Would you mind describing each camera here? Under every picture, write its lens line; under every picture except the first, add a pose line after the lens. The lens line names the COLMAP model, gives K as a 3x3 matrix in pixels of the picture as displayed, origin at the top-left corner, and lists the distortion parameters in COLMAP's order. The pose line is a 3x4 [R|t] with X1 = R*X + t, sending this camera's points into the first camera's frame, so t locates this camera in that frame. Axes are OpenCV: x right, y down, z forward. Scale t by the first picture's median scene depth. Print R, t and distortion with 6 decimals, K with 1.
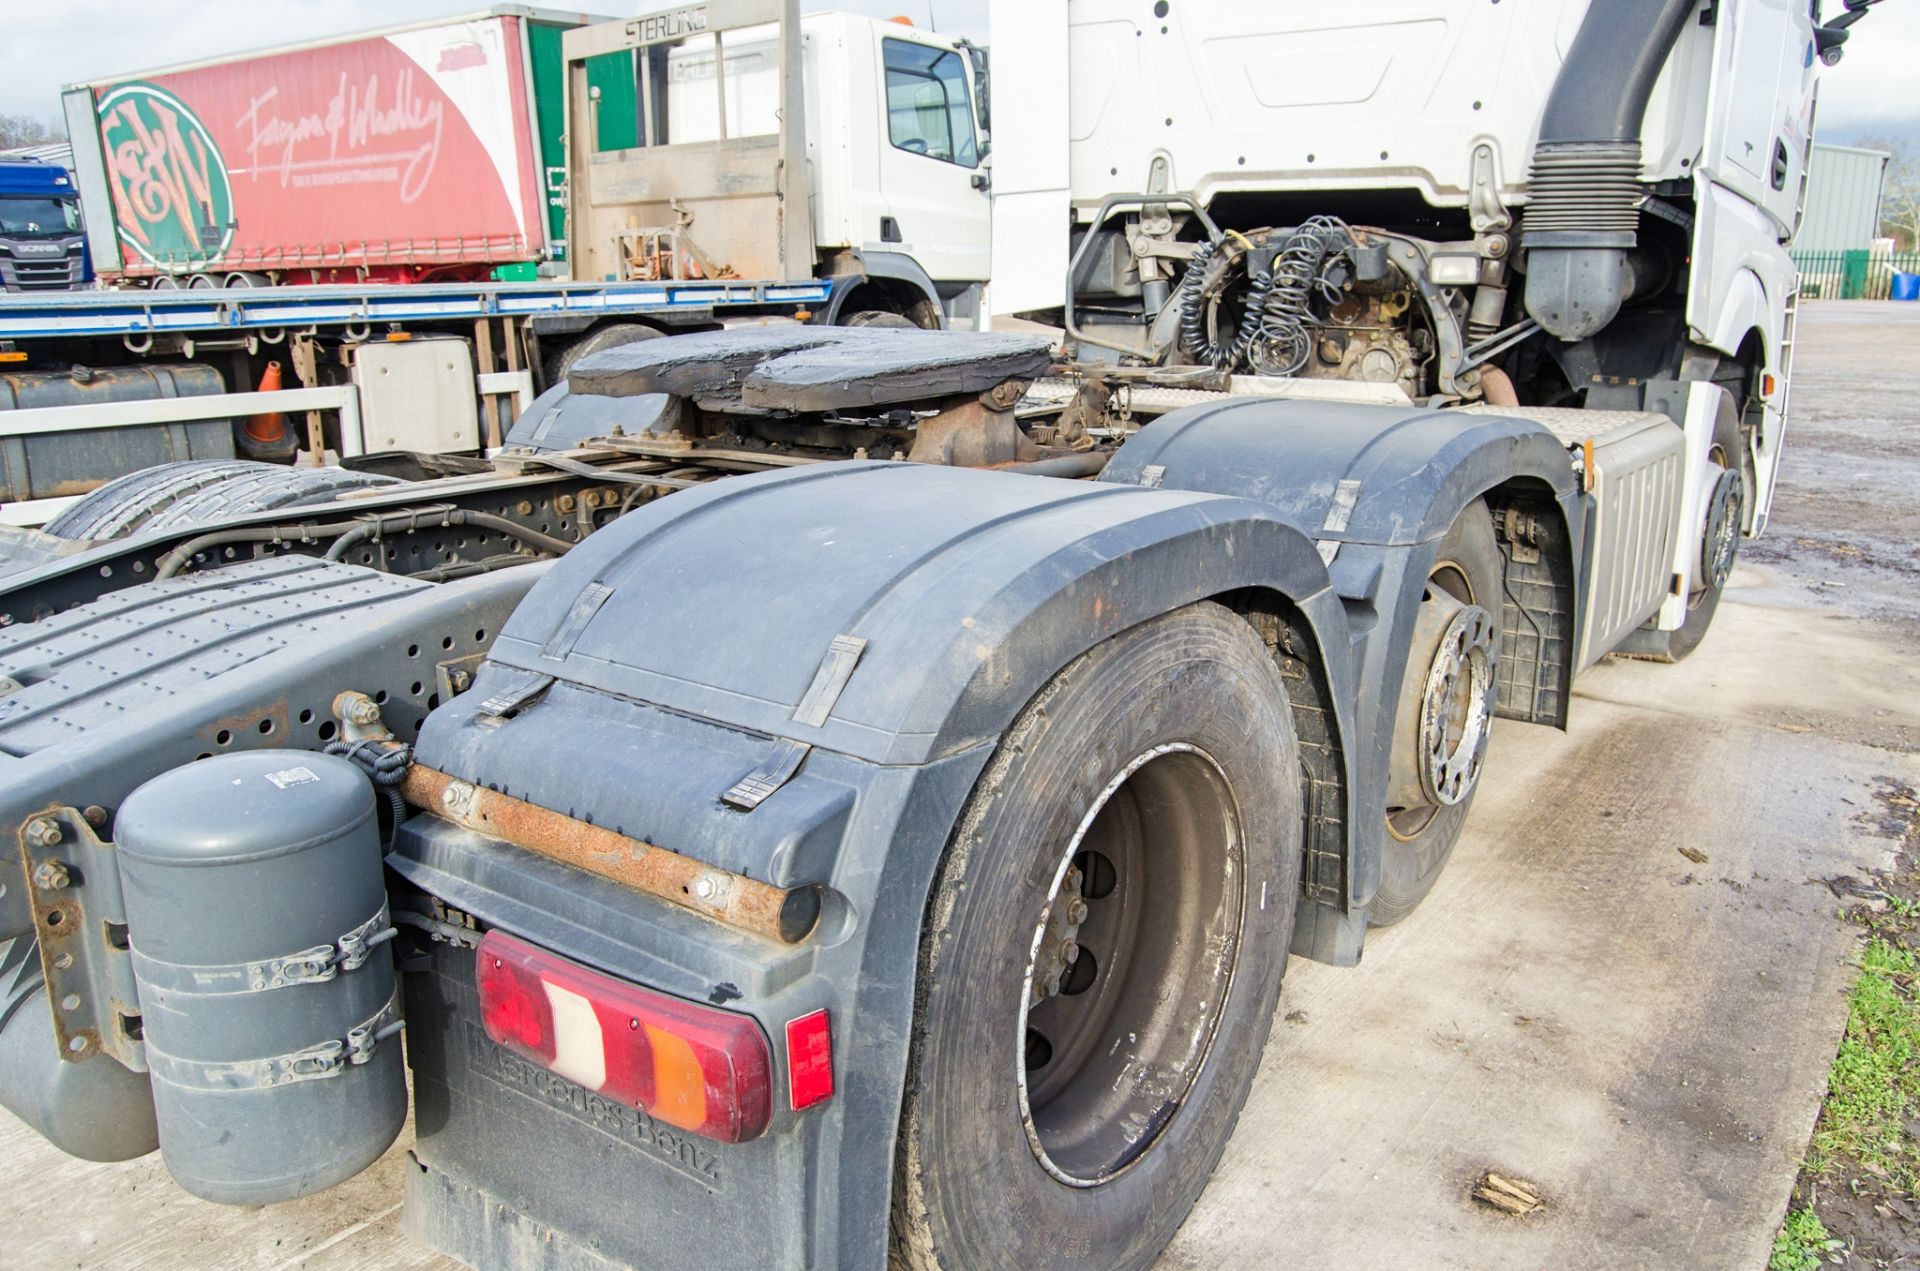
lens RADIAL K [[1481.9, 0, 1008.4], [0, 1481.9, 653.1], [0, 0, 1]] dist [-0.016101, 0.022354]
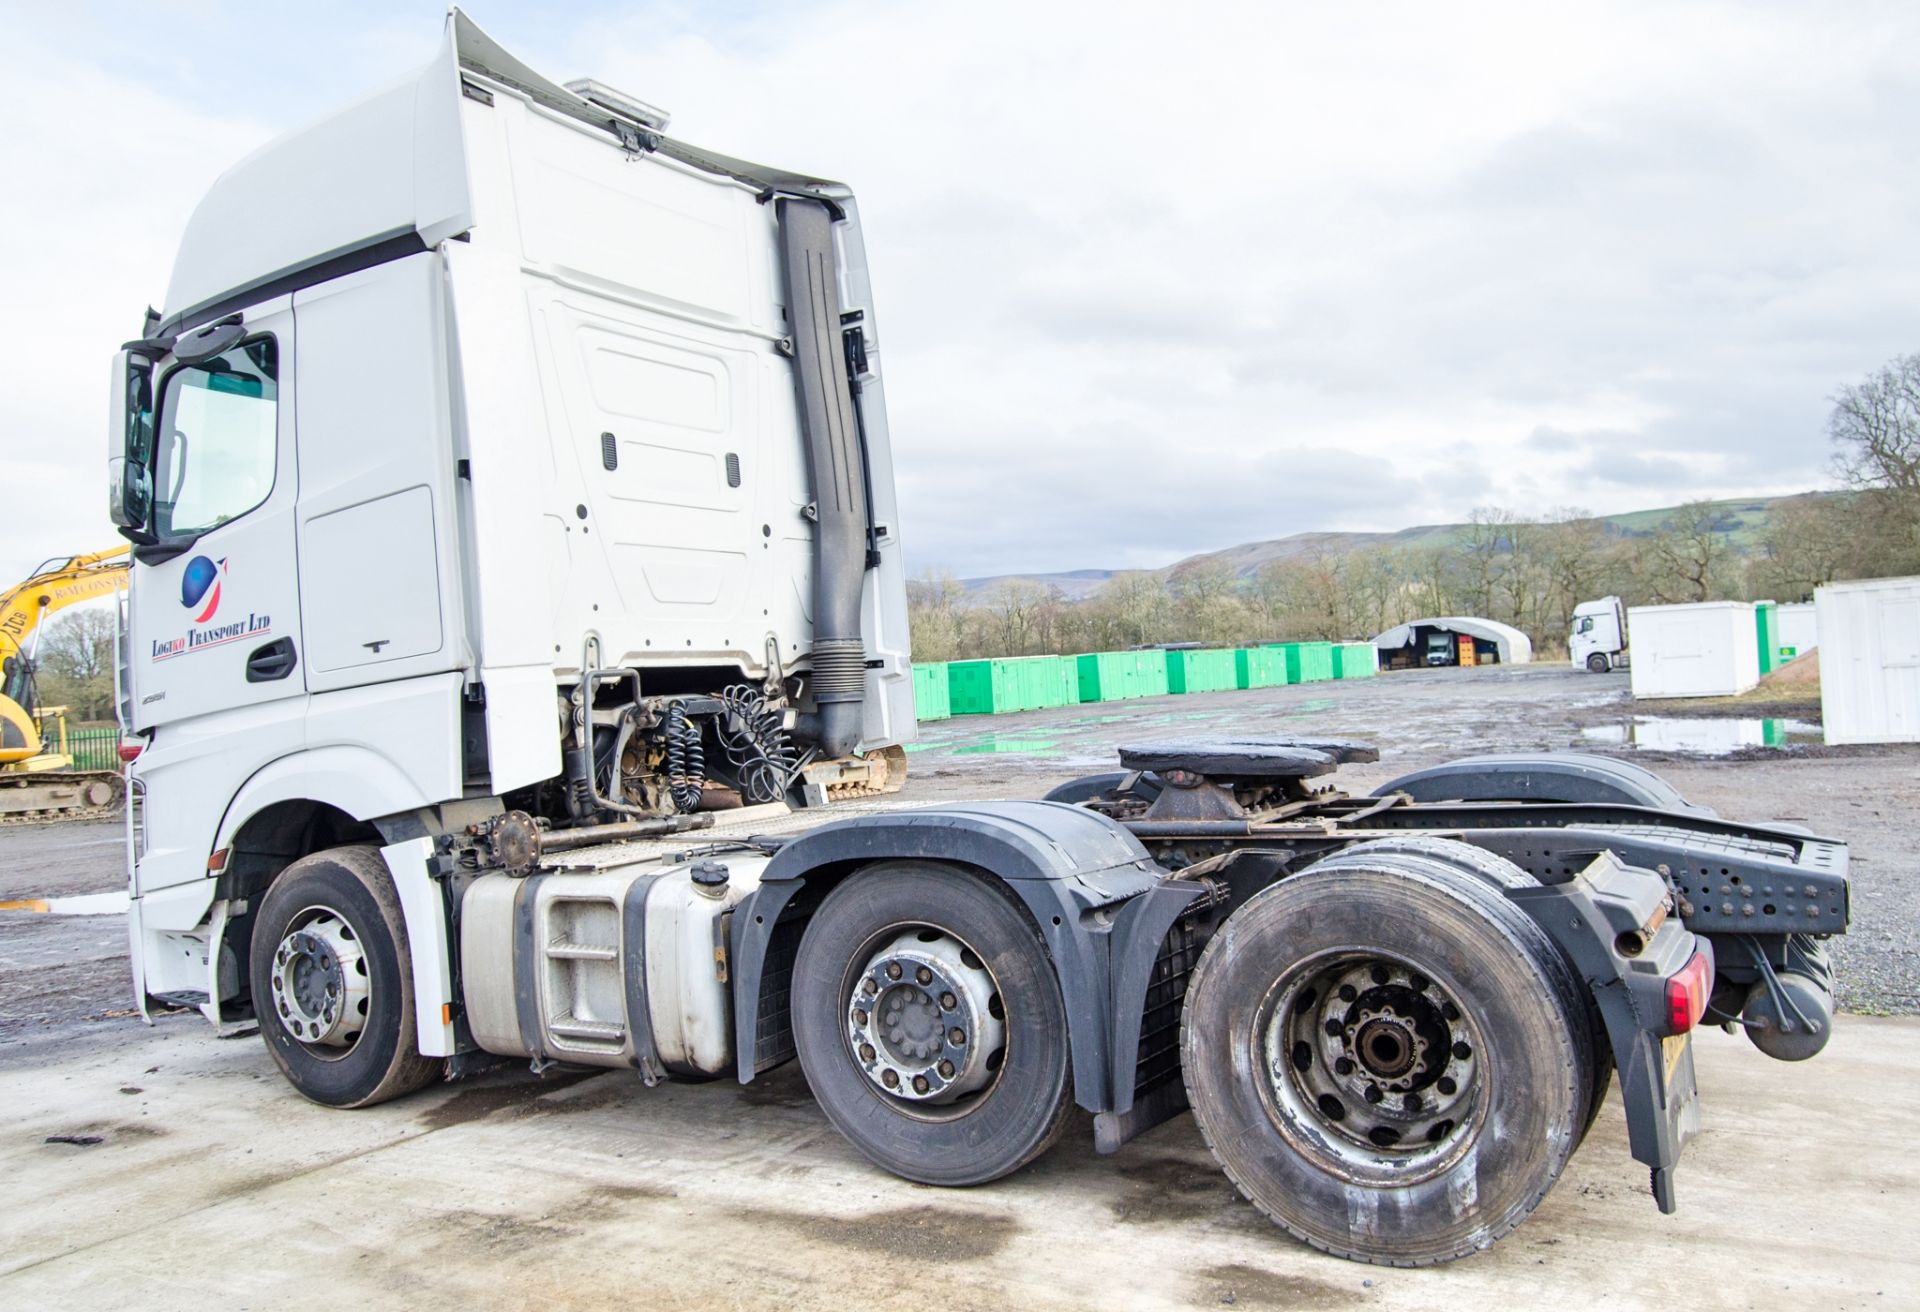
lens RADIAL K [[1573.8, 0, 974.7], [0, 1573.8, 647.7], [0, 0, 1]] dist [-0.011155, 0.012762]
pose [[-0.093867, 0.028249, 0.995184, -1.194608], [0.308750, 0.951141, 0.002123, -0.264096], [-0.946500, 0.307462, -0.098002, 0.924848]]
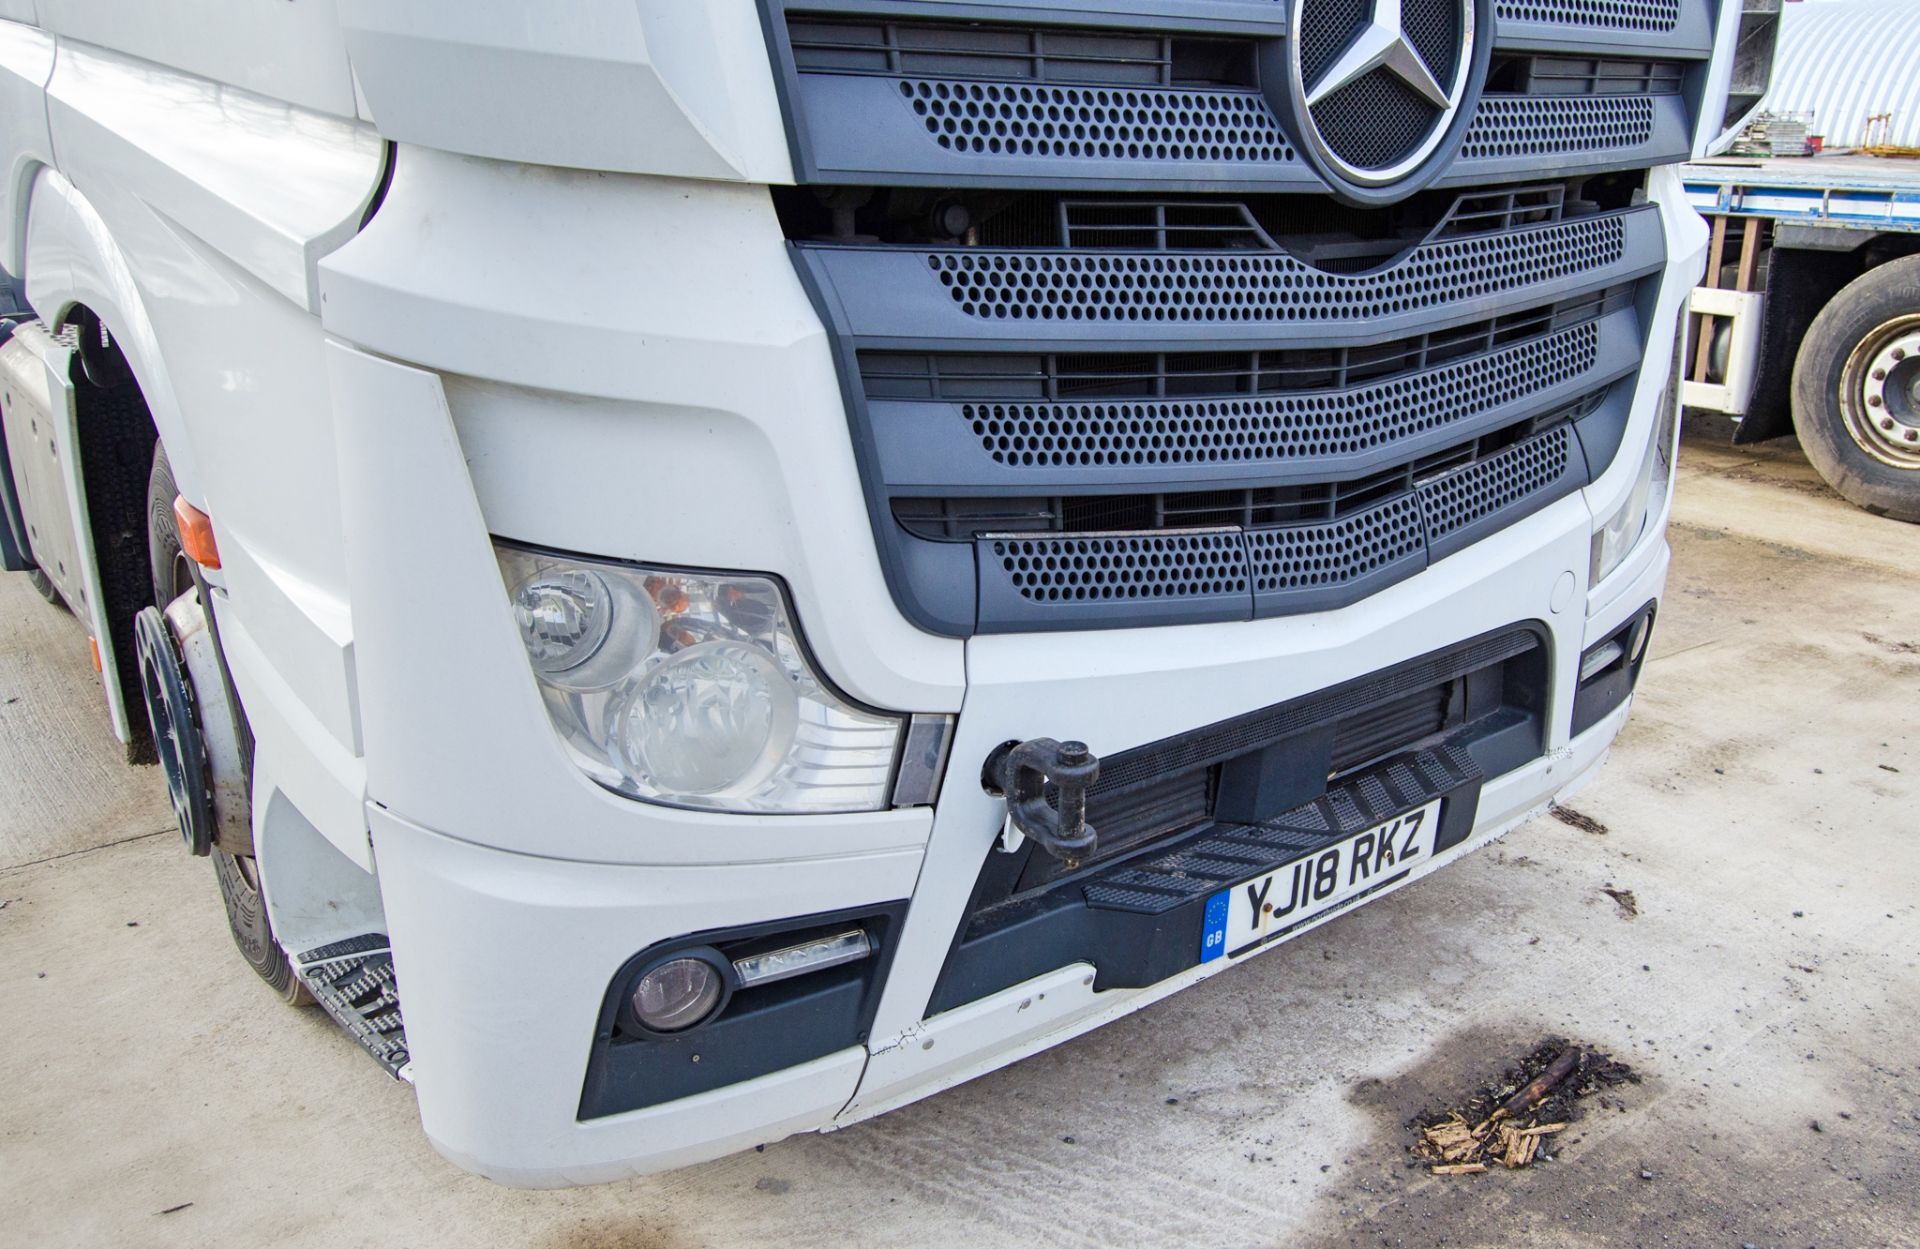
lens RADIAL K [[1567.2, 0, 1052.1], [0, 1567.2, 647.9], [0, 0, 1]] dist [-0.024305, 0.032678]
pose [[-0.241537, 0.316498, -0.917327, 0.940068], [-0.268966, 0.886443, 0.376663, -0.405396], [0.932372, 0.337708, -0.128981, 1.441254]]
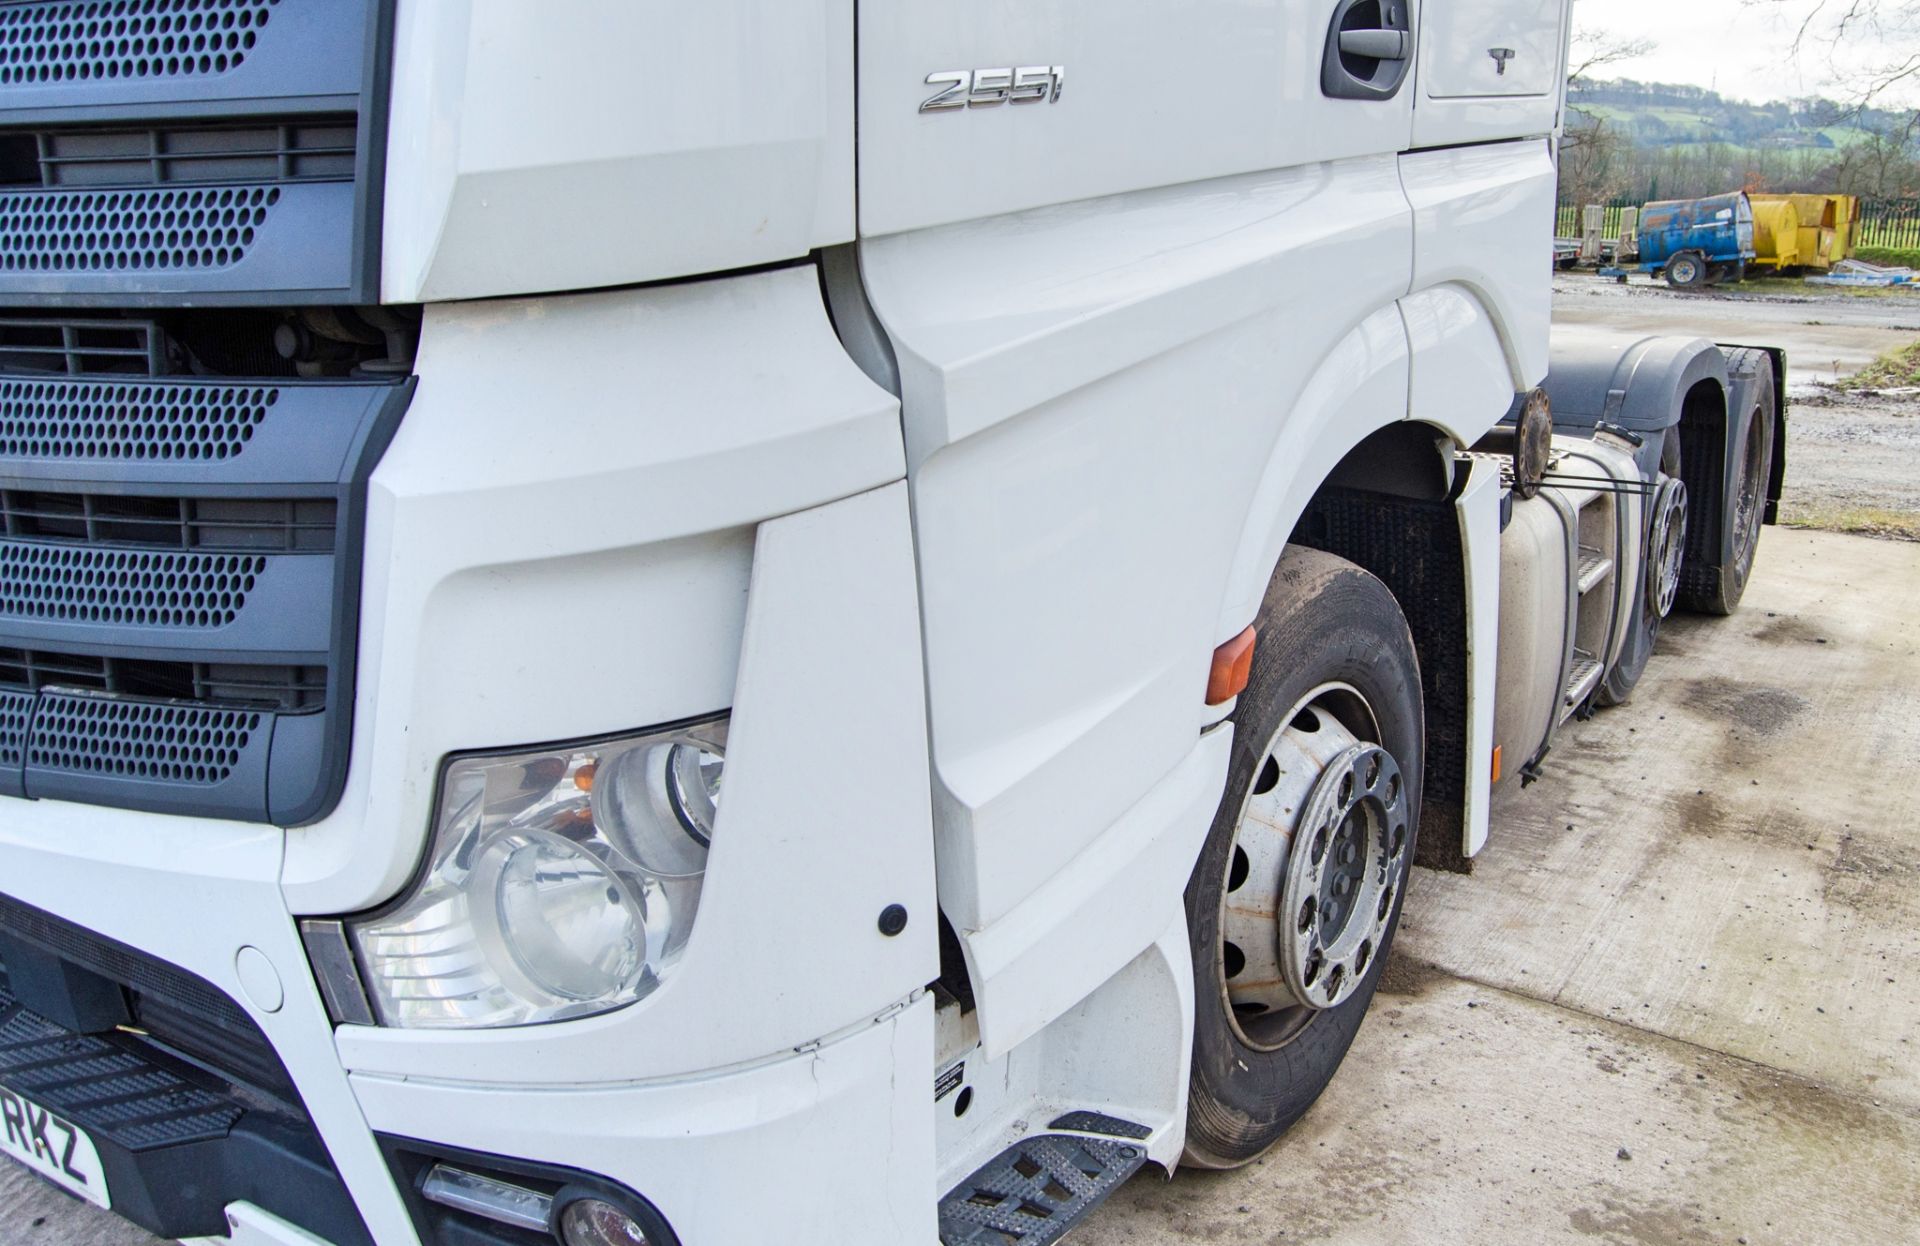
lens RADIAL K [[1567.2, 0, 1067.6], [0, 1567.2, 571.4], [0, 0, 1]] dist [-0.024305, 0.032678]
pose [[-0.997216, 0.010903, -0.073762, 0.241922], [-0.025781, 0.877822, 0.478292, -0.503919], [0.069964, 0.478862, -0.875098, 1.791118]]
